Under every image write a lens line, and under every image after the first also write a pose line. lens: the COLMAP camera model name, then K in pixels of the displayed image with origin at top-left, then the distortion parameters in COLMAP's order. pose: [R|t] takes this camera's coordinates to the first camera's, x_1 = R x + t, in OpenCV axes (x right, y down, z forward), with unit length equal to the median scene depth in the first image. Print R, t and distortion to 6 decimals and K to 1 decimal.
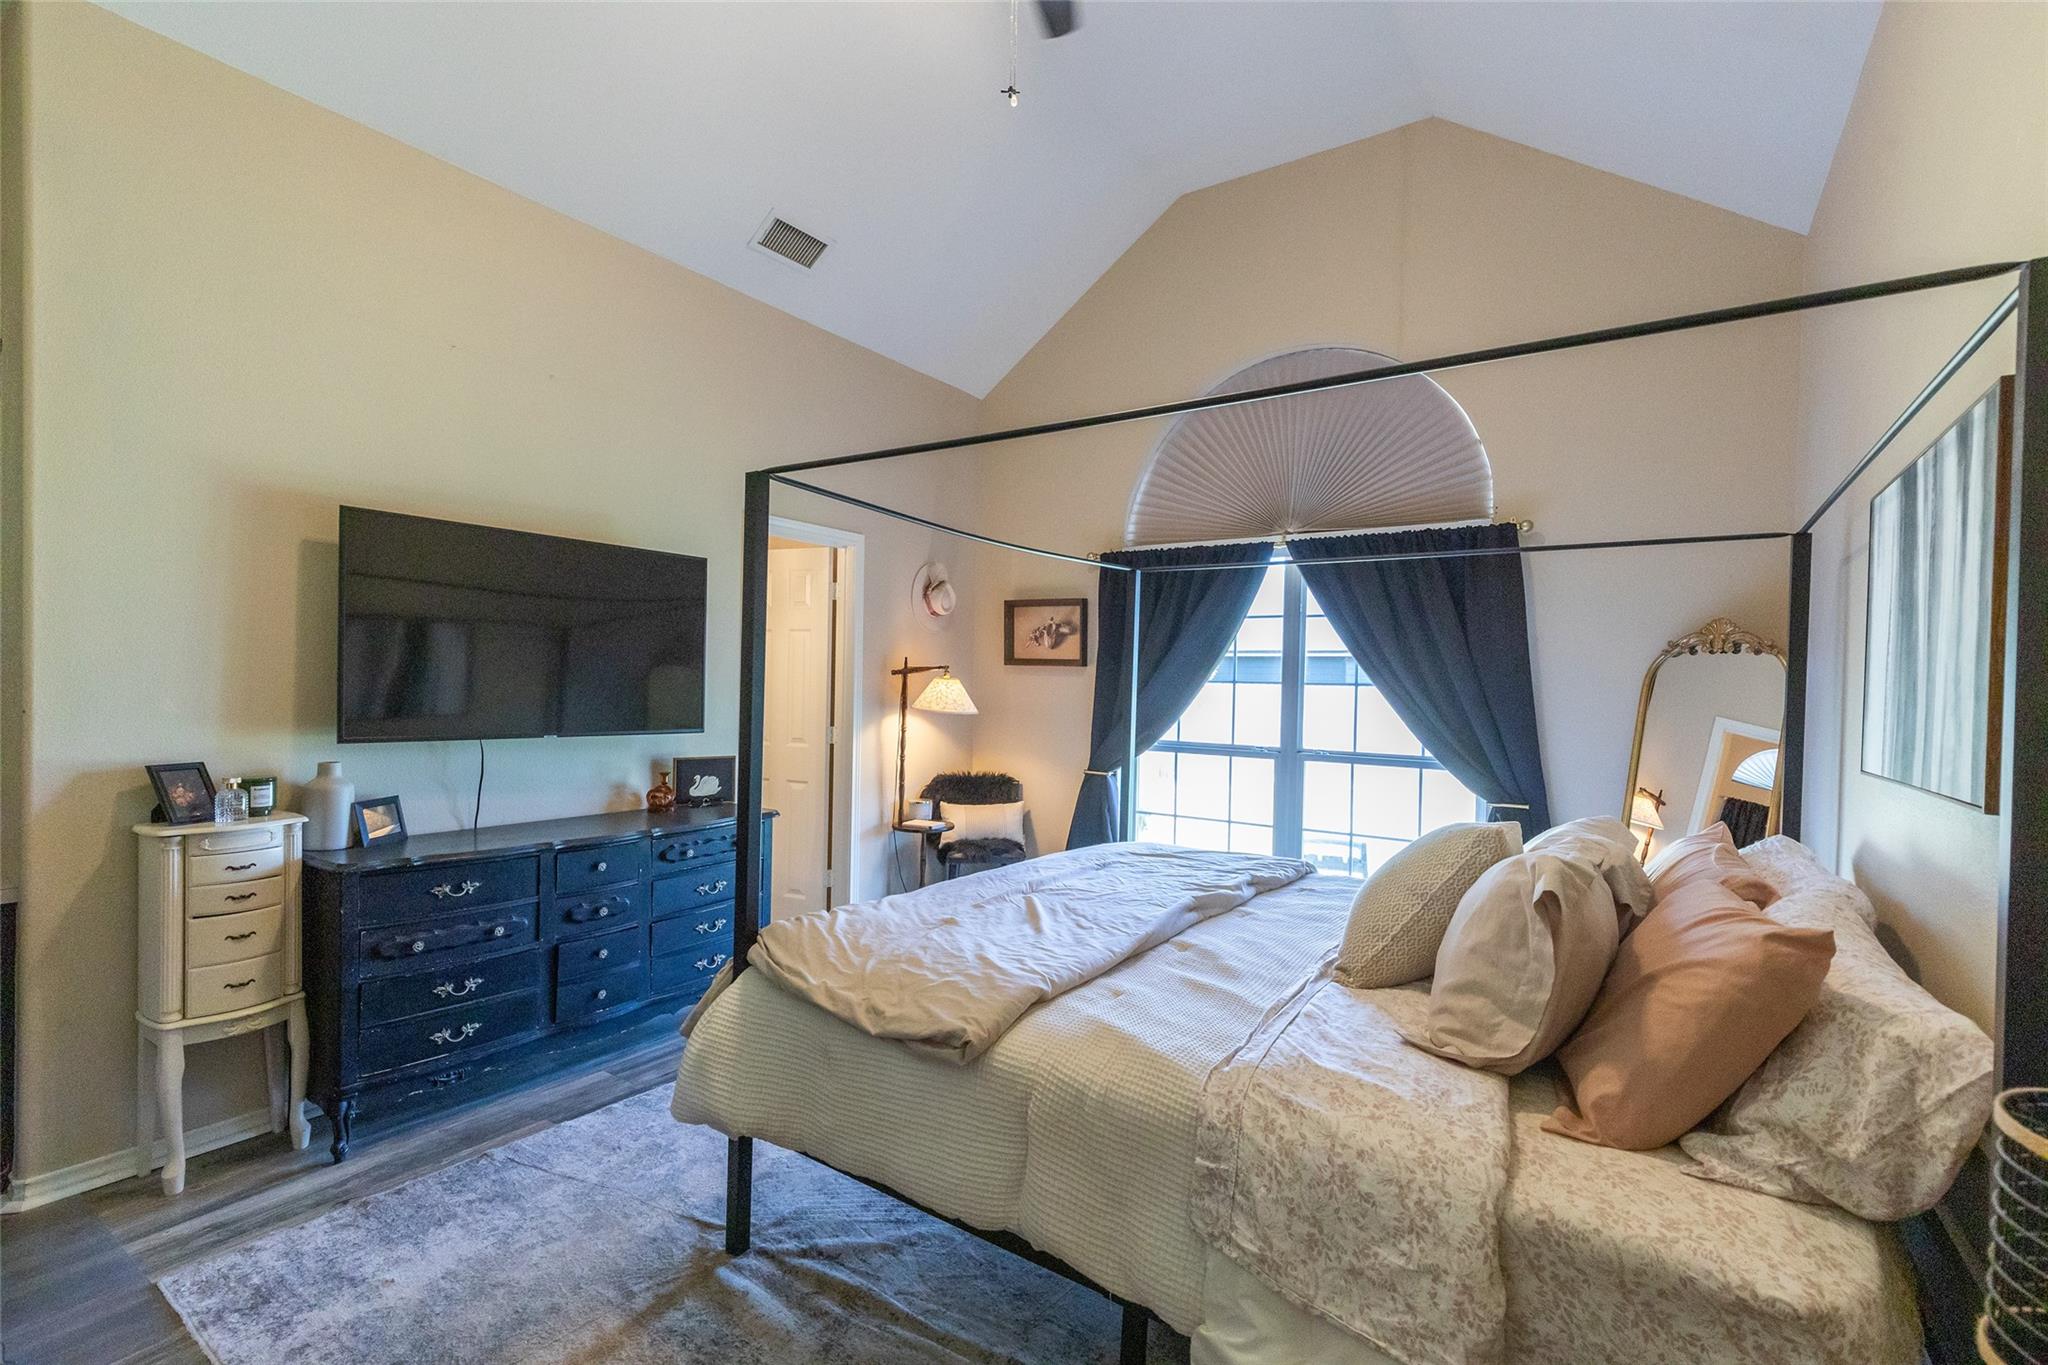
lens RADIAL K [[914.0, 0, 1027.8], [0, 914.0, 689.9], [0, 0, 1]] dist [0.001633, 0.001410]
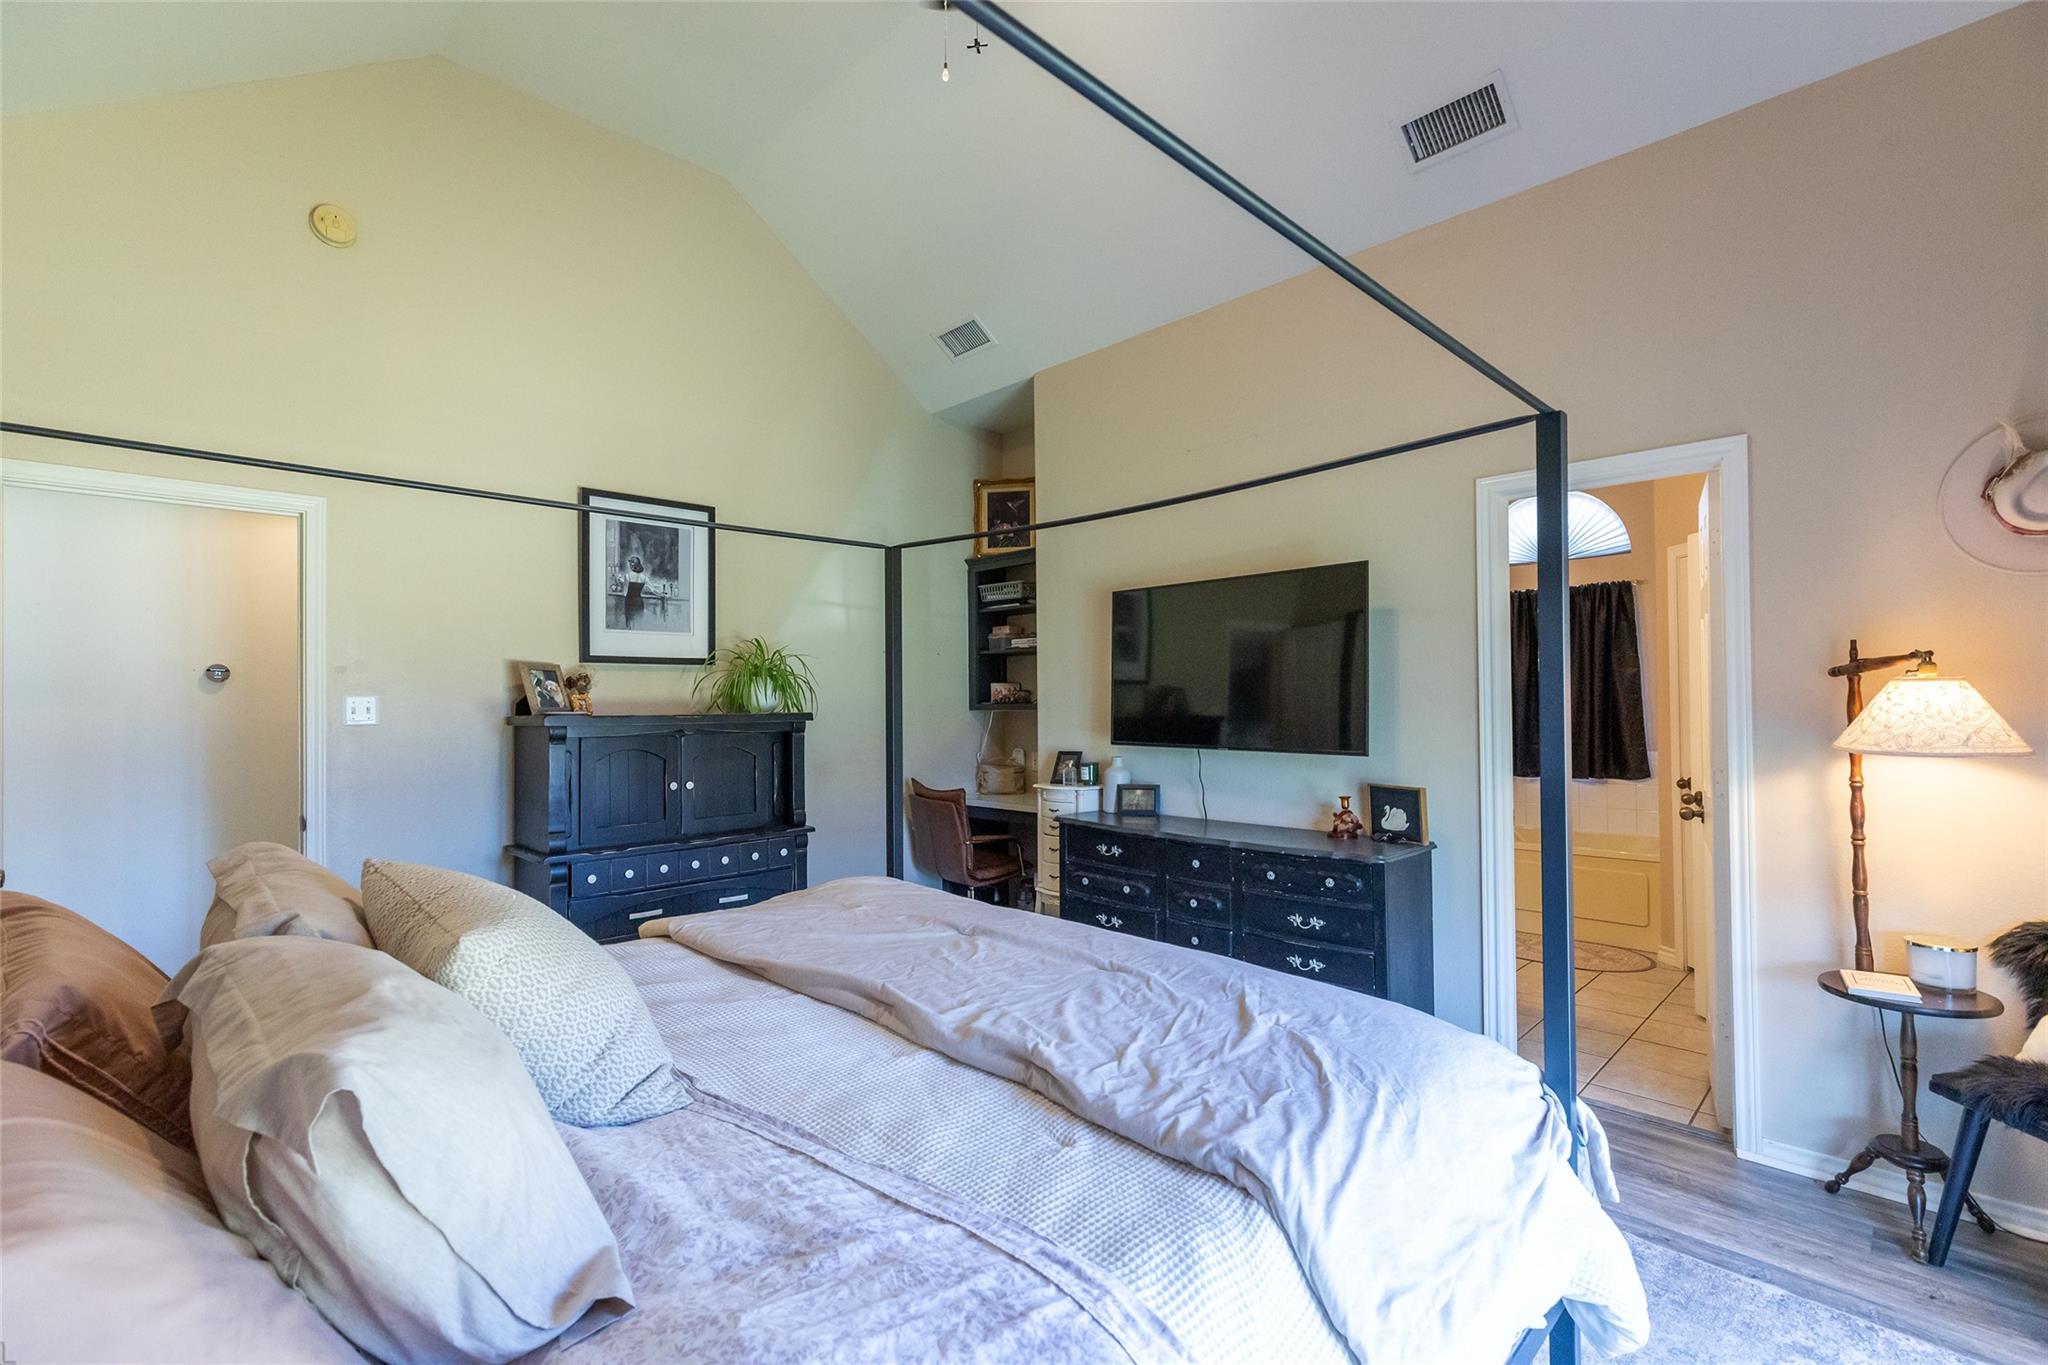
lens RADIAL K [[914.0, 0, 1030.3], [0, 914.0, 687.4], [0, 0, 1]] dist [0.001633, 0.001410]
pose [[-0.190638, -0.038471, -0.980906, 0.686376], [-0.006713, 0.999260, -0.037886, 0.018492], [0.981637, -0.000638, -0.190756, 0.997063]]
